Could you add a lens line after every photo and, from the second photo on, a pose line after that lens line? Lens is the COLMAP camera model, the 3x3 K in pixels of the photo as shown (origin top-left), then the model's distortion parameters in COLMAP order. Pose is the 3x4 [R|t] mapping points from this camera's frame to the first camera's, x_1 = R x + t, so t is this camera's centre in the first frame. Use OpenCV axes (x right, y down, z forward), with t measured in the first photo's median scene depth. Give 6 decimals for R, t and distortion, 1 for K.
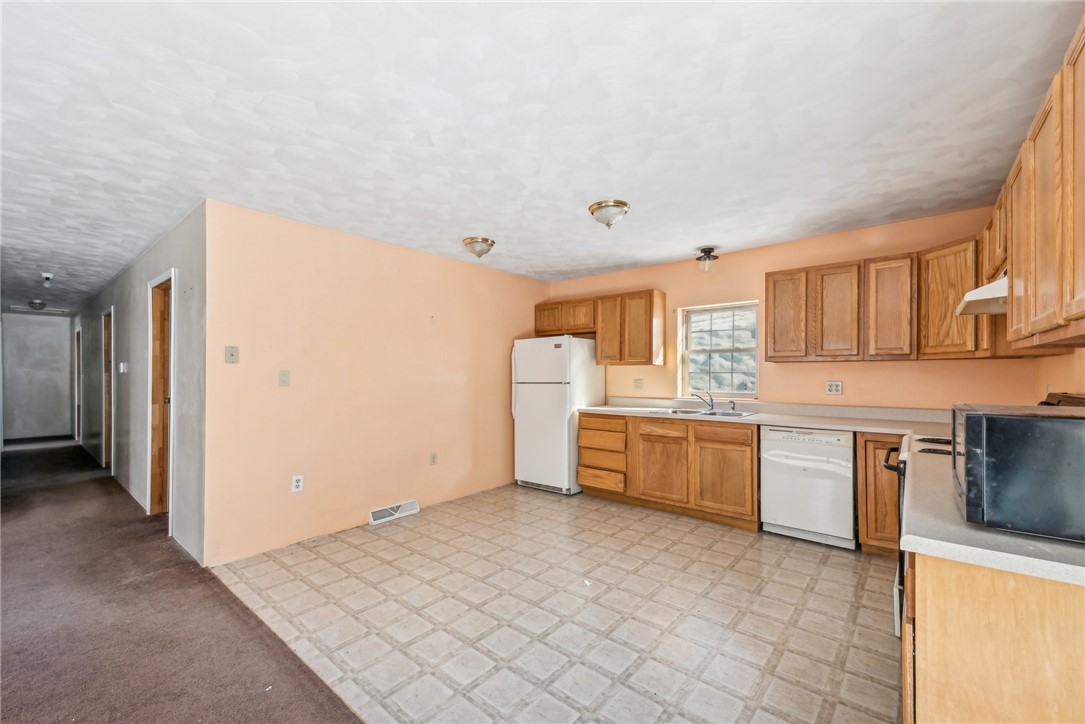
lens RADIAL K [[445.6, 0, 552.4], [0, 445.6, 375.6], [0, 0, 1]] dist [0.013828, -0.000363]
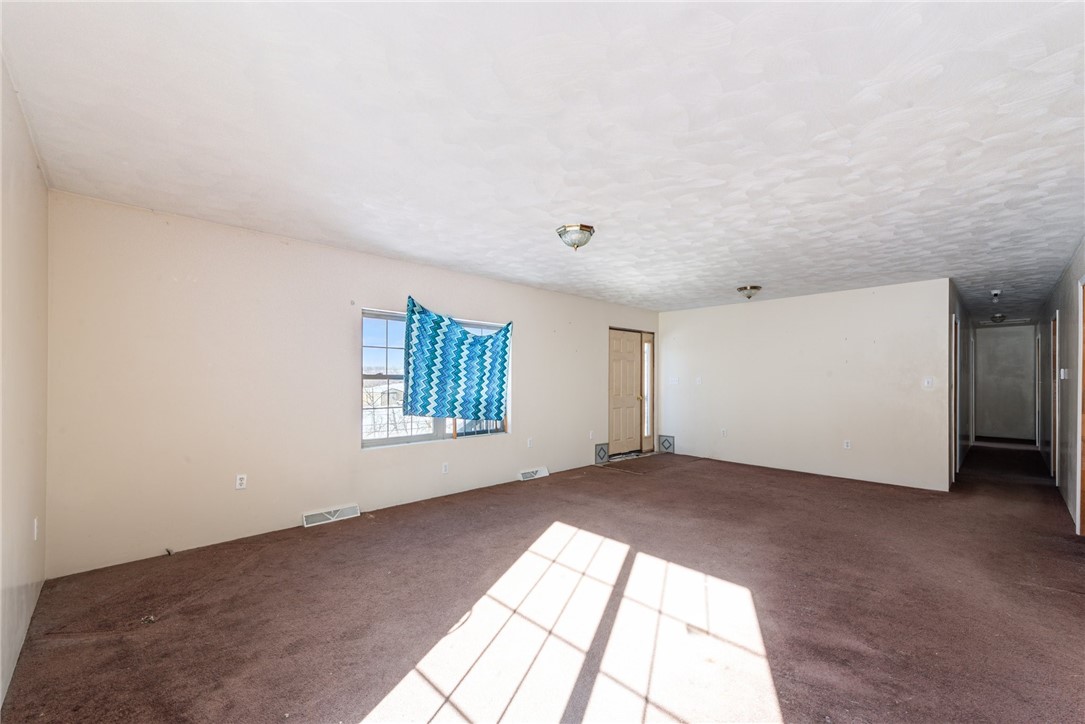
lens RADIAL K [[438.9, 0, 552.7], [0, 438.9, 368.0], [0, 0, 1]] dist [0.012644, -0.000389]
pose [[-0.087973, -0.022350, -0.995872, 0.122558], [-0.009882, 0.999719, -0.021564, 0.000879], [0.996074, 0.007944, -0.088170, 0.018078]]
